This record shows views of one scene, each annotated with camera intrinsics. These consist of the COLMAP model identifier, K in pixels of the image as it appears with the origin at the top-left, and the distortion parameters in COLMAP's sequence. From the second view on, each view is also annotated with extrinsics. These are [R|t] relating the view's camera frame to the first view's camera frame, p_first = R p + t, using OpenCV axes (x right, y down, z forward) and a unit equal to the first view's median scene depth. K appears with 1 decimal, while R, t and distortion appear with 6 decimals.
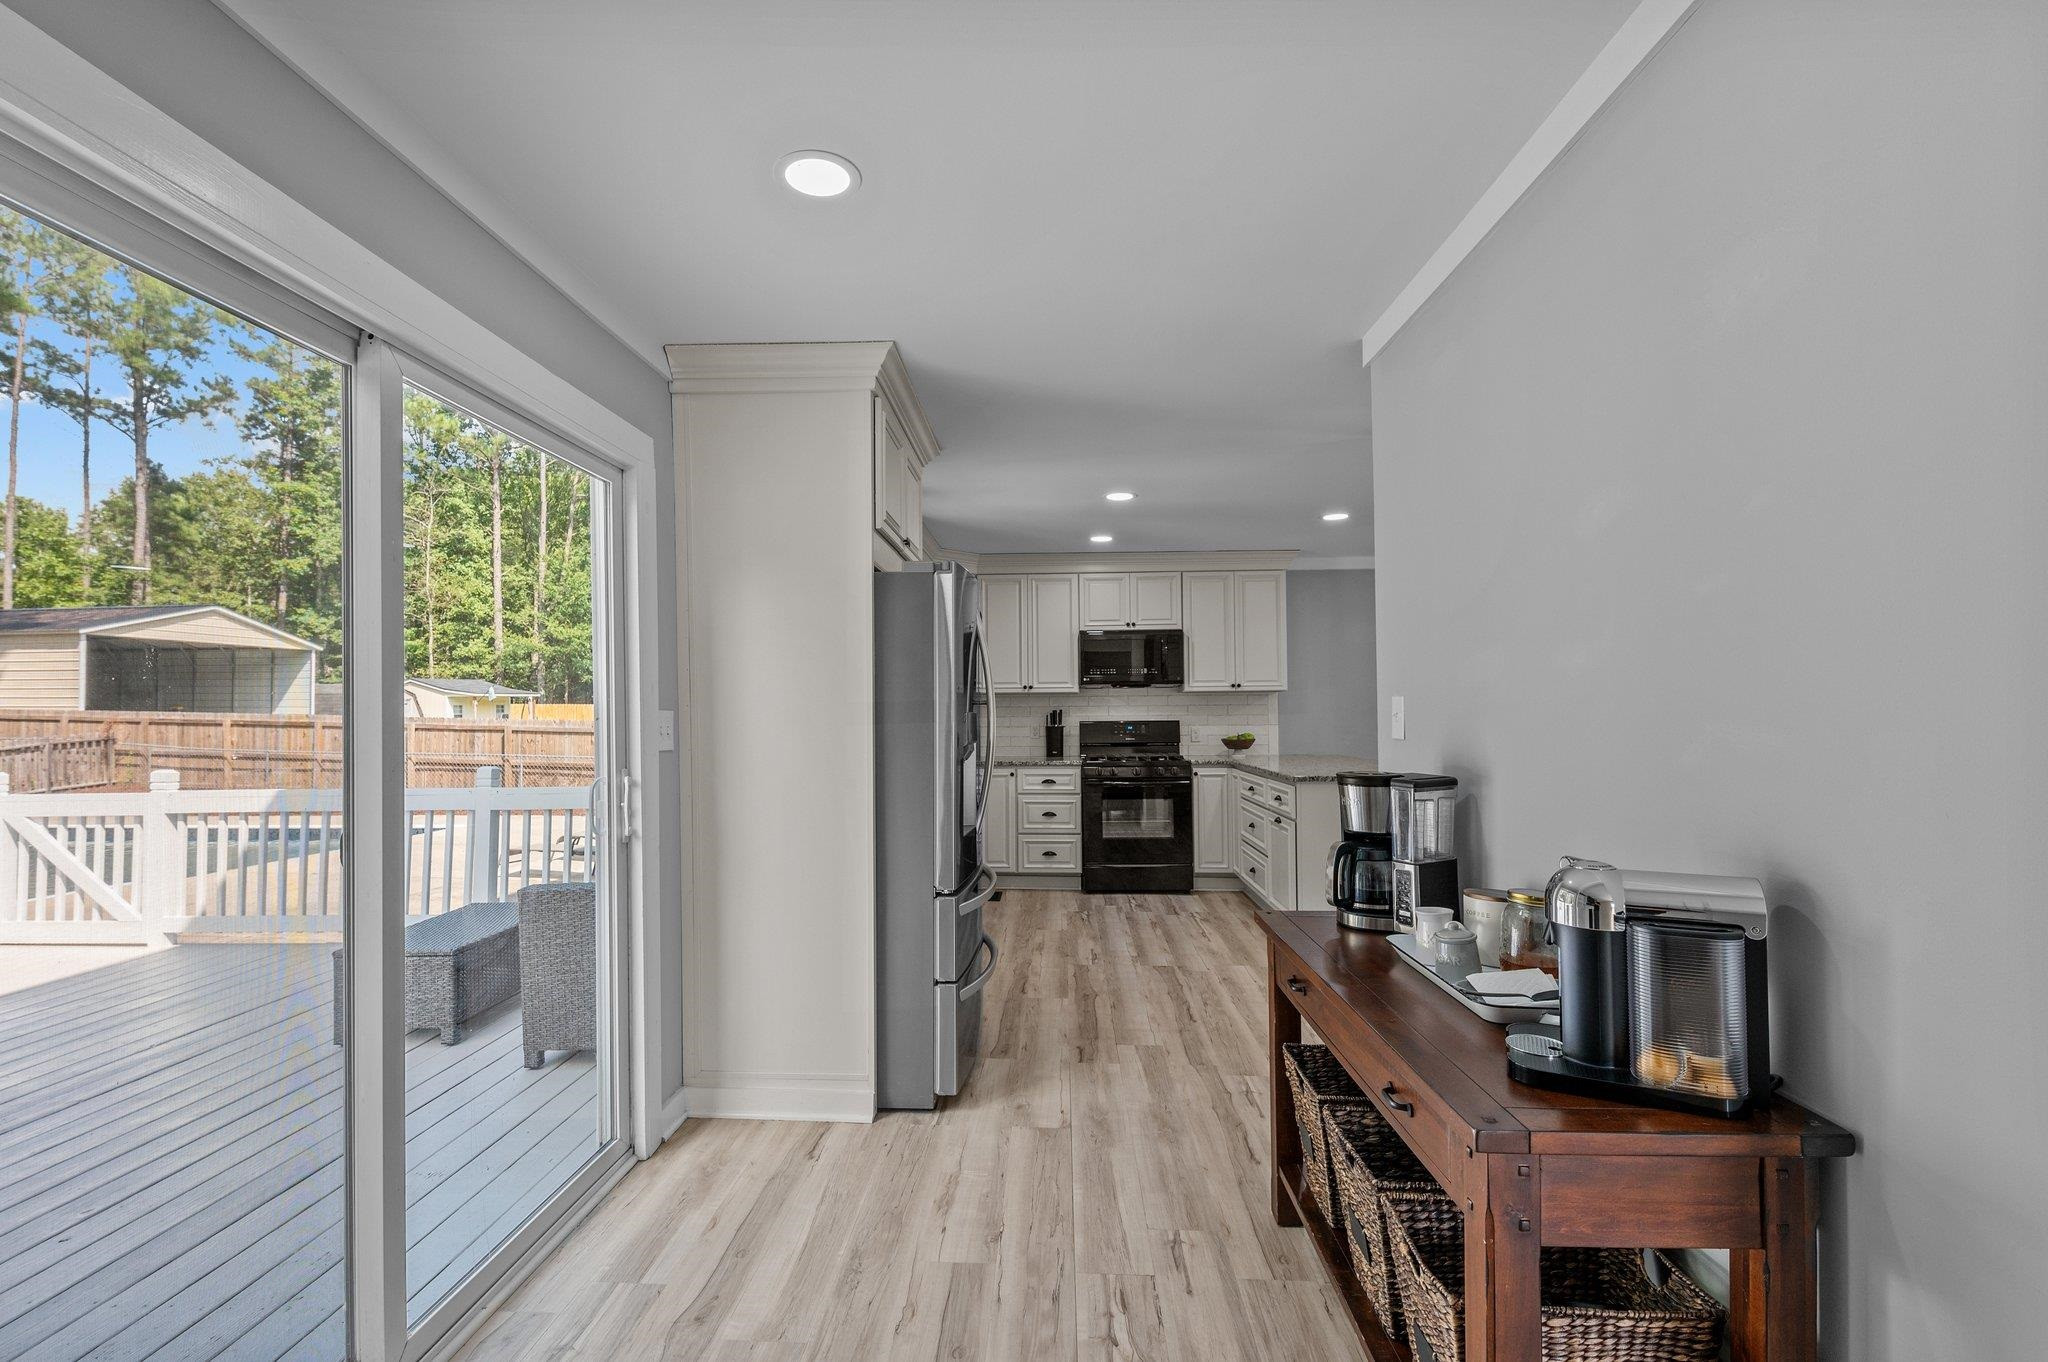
lens RADIAL K [[903.7, 0, 1017.6], [0, 903.7, 702.7], [0, 0, 1]] dist [-0.003091, -0.000827]
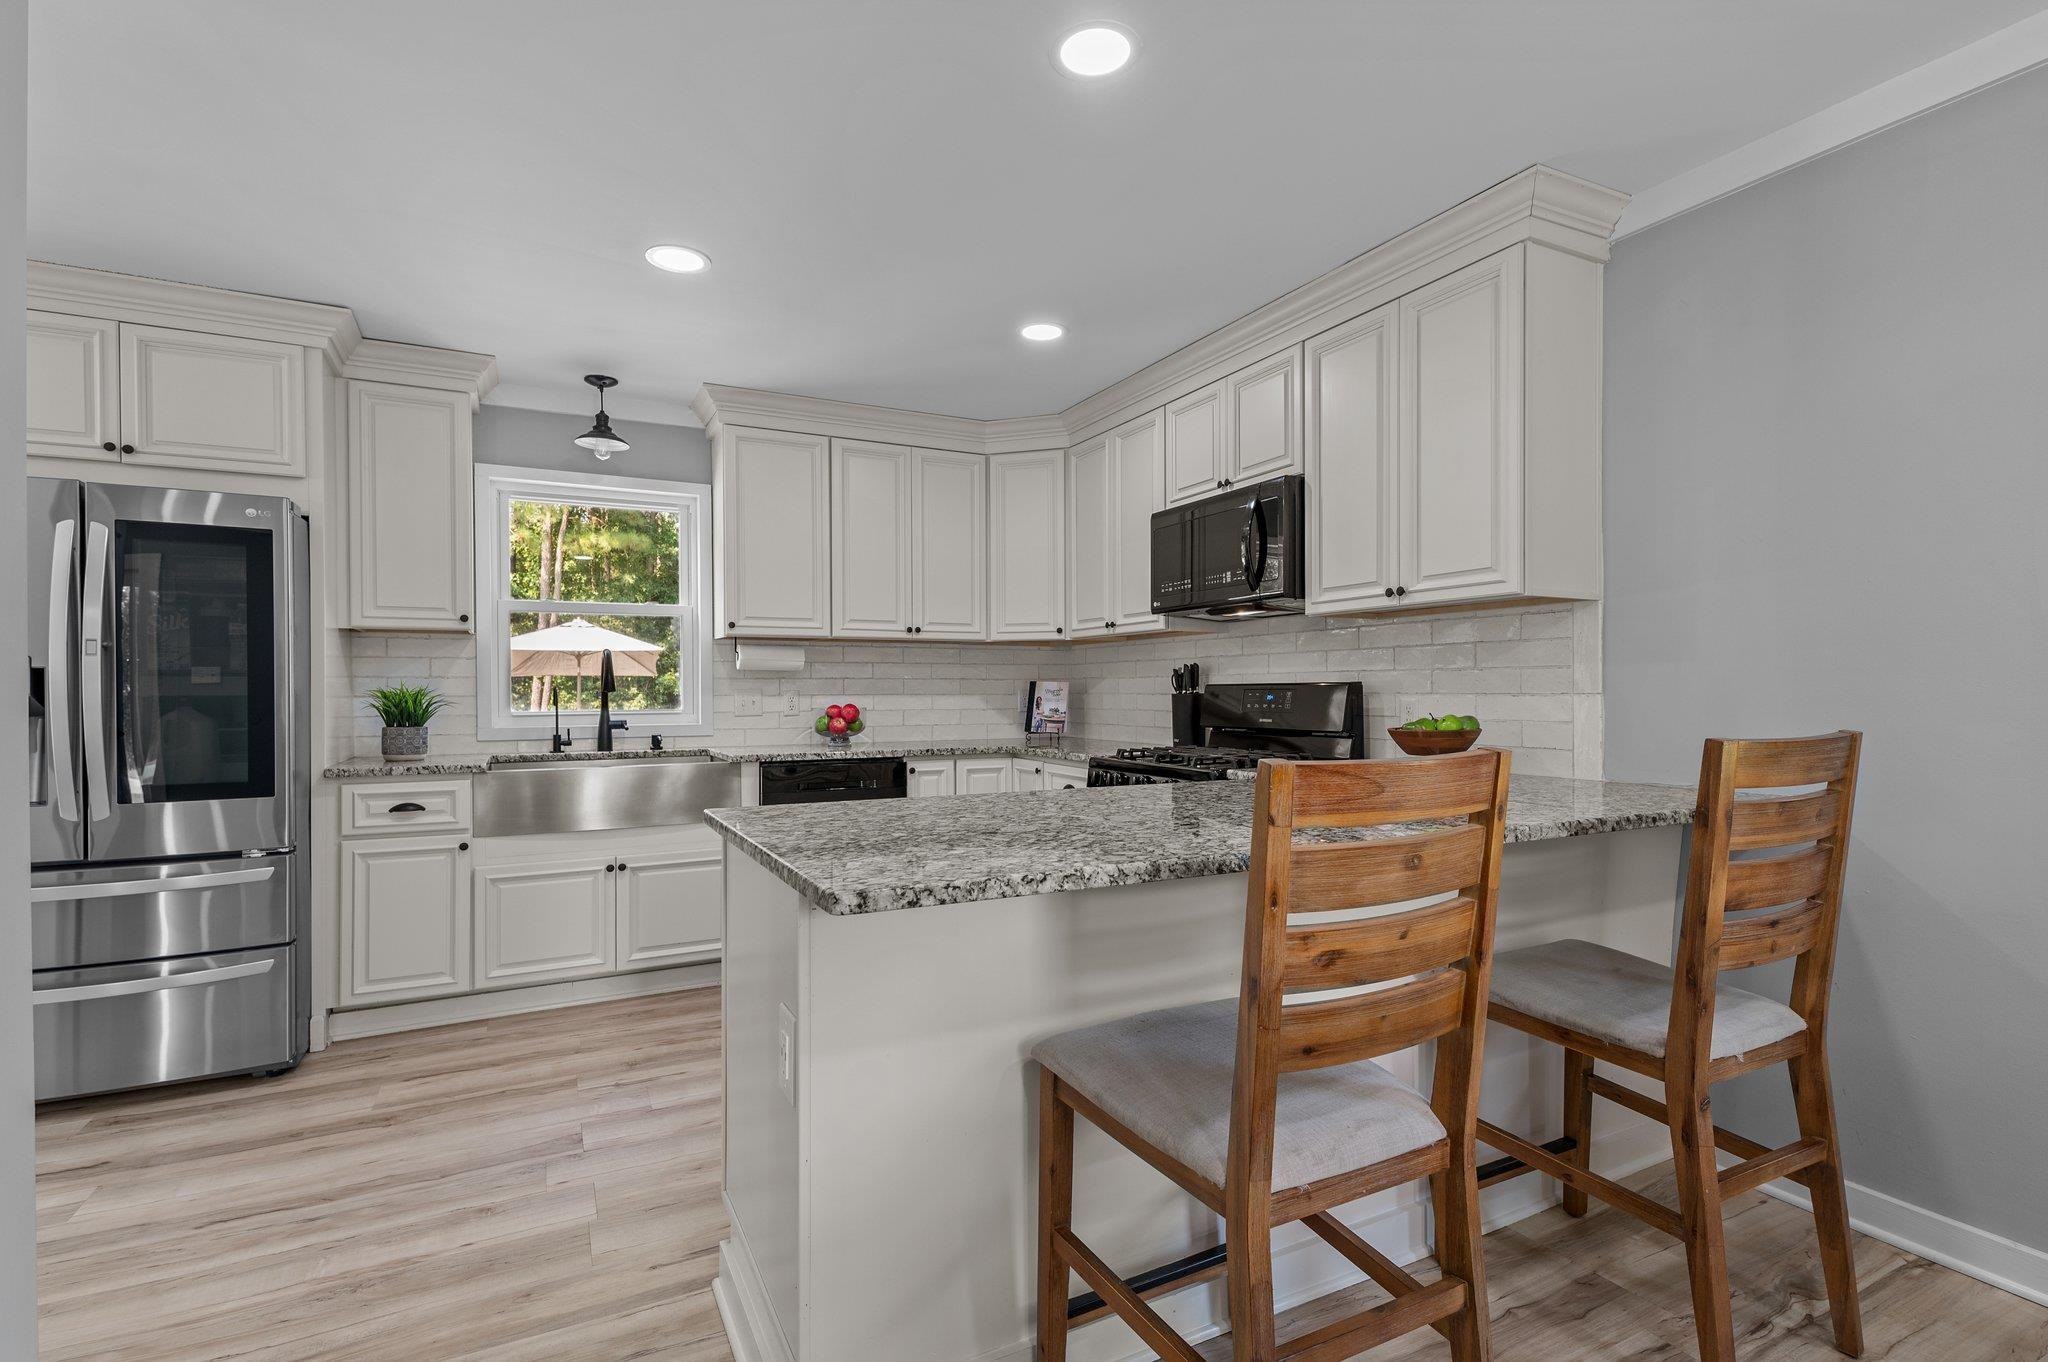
lens RADIAL K [[967.3, 0, 1024.9], [0, 967.3, 694.2], [0, 0, 1]] dist [0.003280, -0.000046]
pose [[0.485521, 0.009160, -0.874177, 0.554113], [0.011862, 0.999784, 0.017065, 0.017204], [0.874145, -0.018655, 0.485307, 0.680589]]
